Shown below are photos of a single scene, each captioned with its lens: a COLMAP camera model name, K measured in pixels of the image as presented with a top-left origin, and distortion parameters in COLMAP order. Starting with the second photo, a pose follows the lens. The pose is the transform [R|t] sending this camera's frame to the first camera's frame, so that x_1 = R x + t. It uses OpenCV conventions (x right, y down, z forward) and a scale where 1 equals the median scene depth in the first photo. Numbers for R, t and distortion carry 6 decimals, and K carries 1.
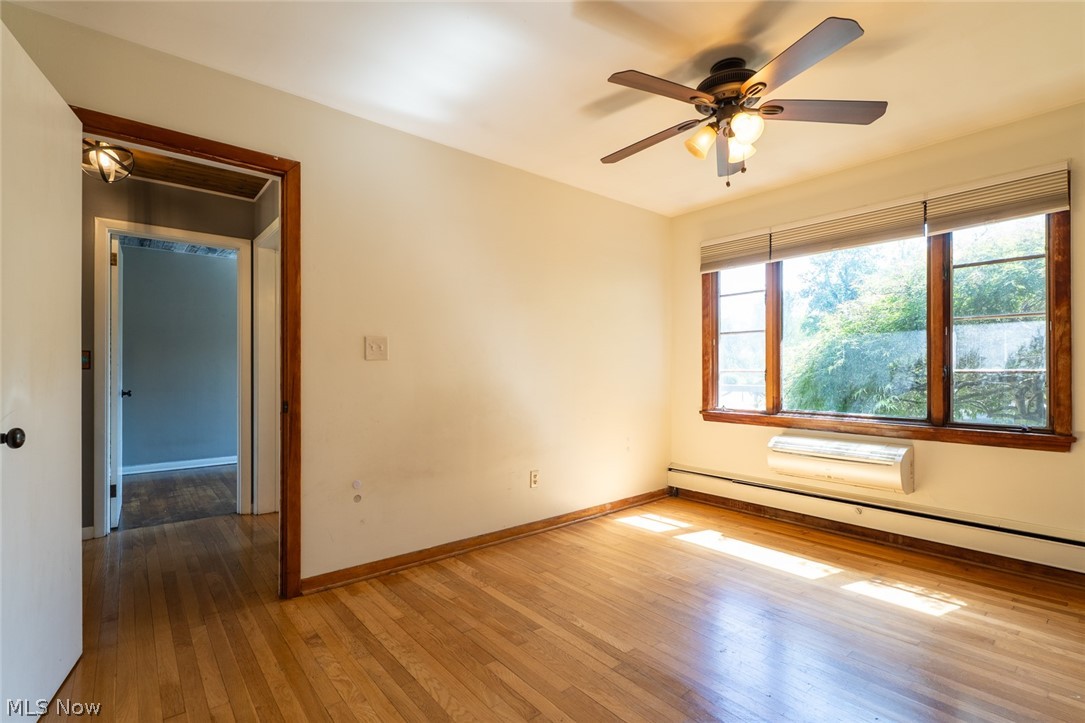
lens RADIAL K [[494.5, 0, 535.4], [0, 494.5, 366.7], [0, 0, 1]] dist [0.002230, -0.001948]
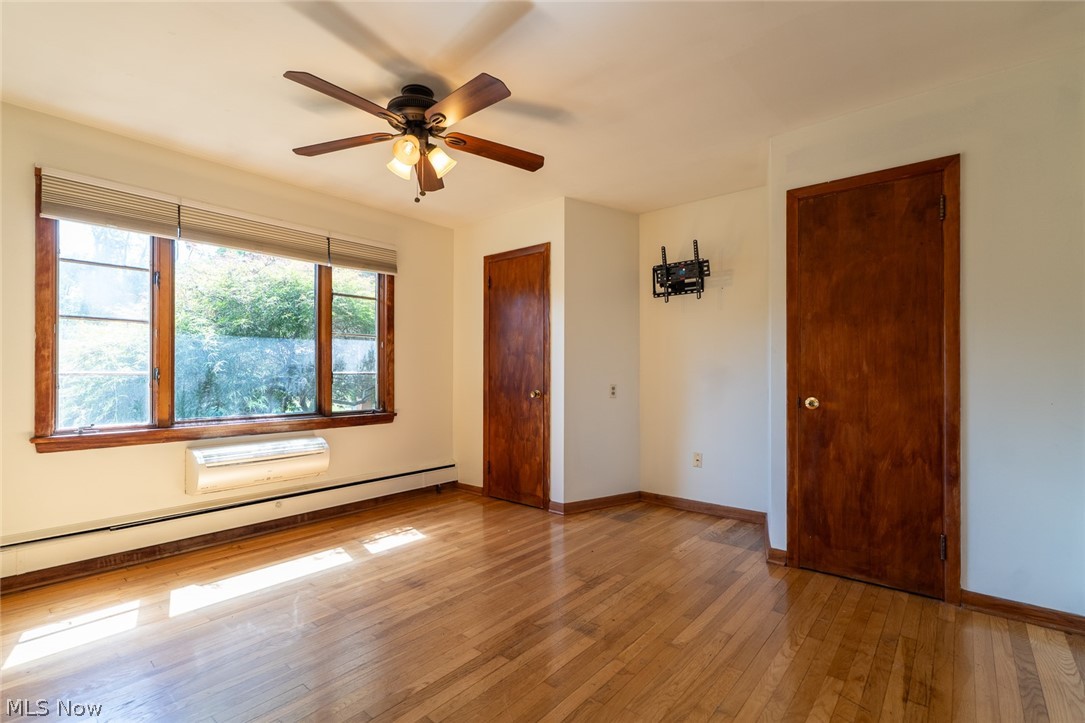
lens RADIAL K [[494.5, 0, 541.2], [0, 494.5, 367.4], [0, 0, 1]] dist [0.002230, -0.001948]
pose [[-0.181827, 0.011696, 0.983261, -0.529160], [-0.007860, 0.999880, -0.013347, 0.006166], [-0.983299, -0.010155, -0.181714, 0.678228]]
